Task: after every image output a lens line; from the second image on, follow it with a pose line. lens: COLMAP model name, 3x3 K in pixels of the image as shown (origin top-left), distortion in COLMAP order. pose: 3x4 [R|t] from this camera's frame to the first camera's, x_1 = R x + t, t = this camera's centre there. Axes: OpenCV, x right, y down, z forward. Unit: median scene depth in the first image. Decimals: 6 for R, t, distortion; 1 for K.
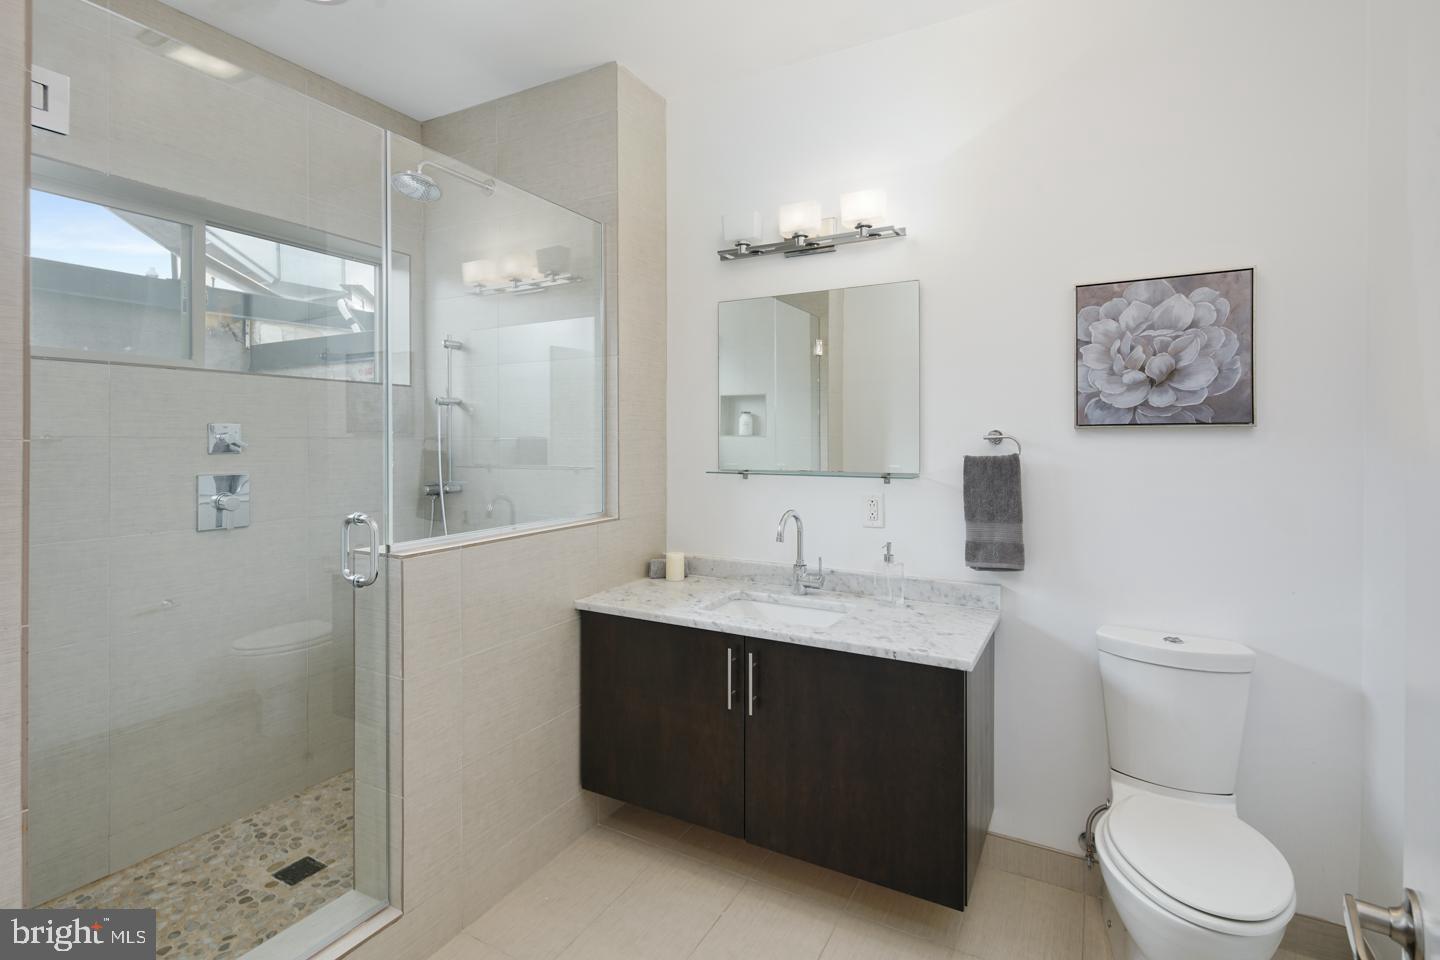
lens RADIAL K [[703.7, 0, 702.1], [0, 703.7, 437.8], [0, 0, 1]] dist [0.005787, -0.004279]
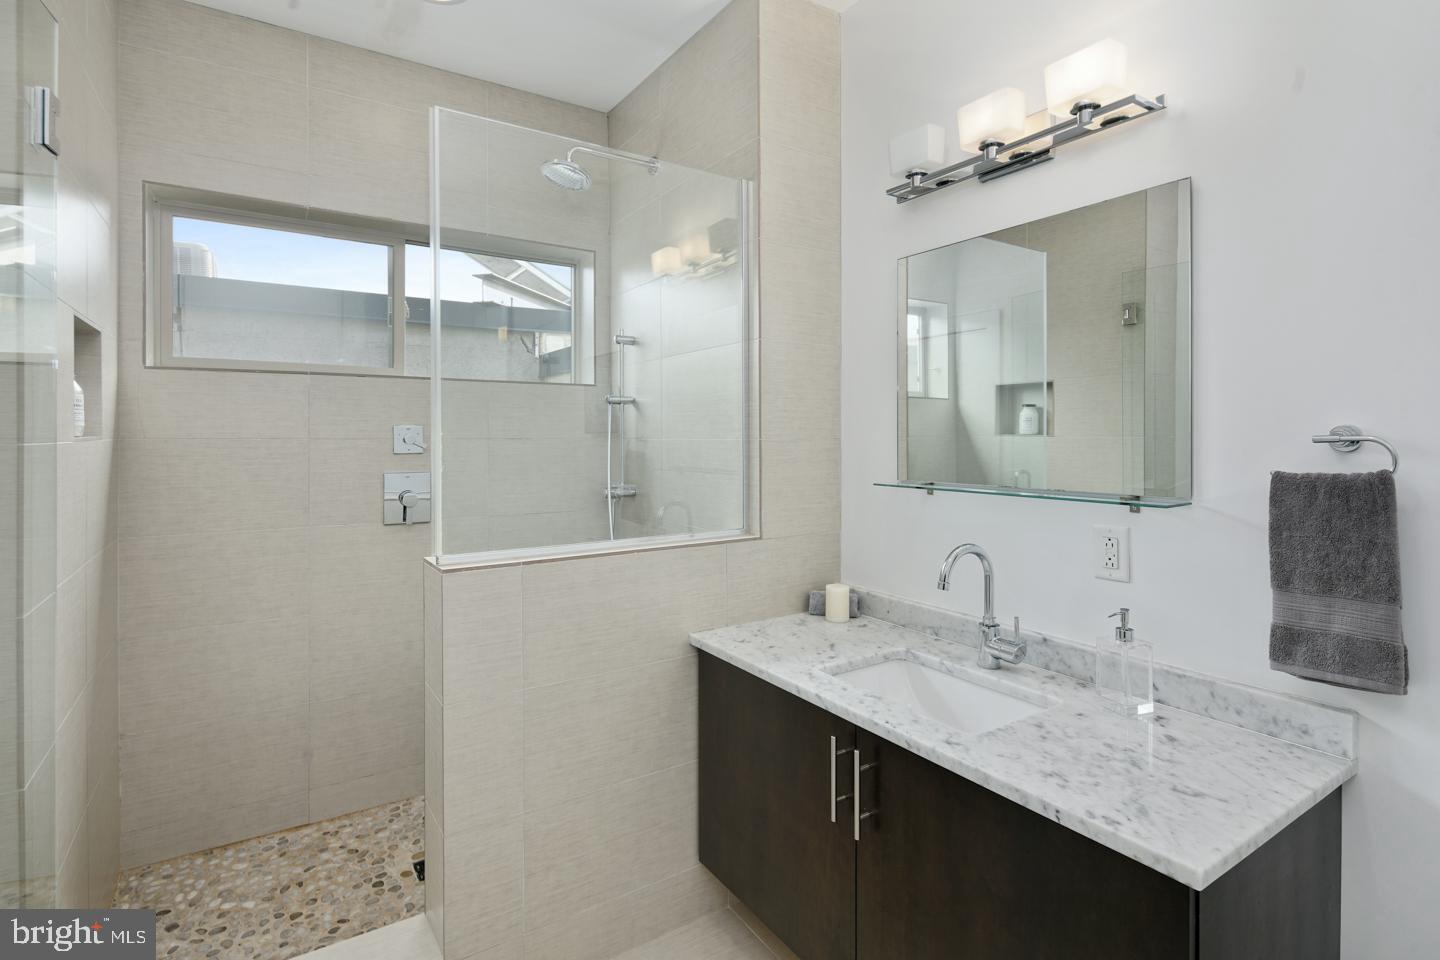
lens RADIAL K [[703.7, 0, 692.1], [0, 703.7, 439.0], [0, 0, 1]] dist [0.005787, -0.004279]
pose [[0.879546, 0.000543, -0.475813, 0.217865], [0.001300, 0.999993, 0.003545, -0.003137], [0.475811, -0.003736, 0.879539, 0.265532]]
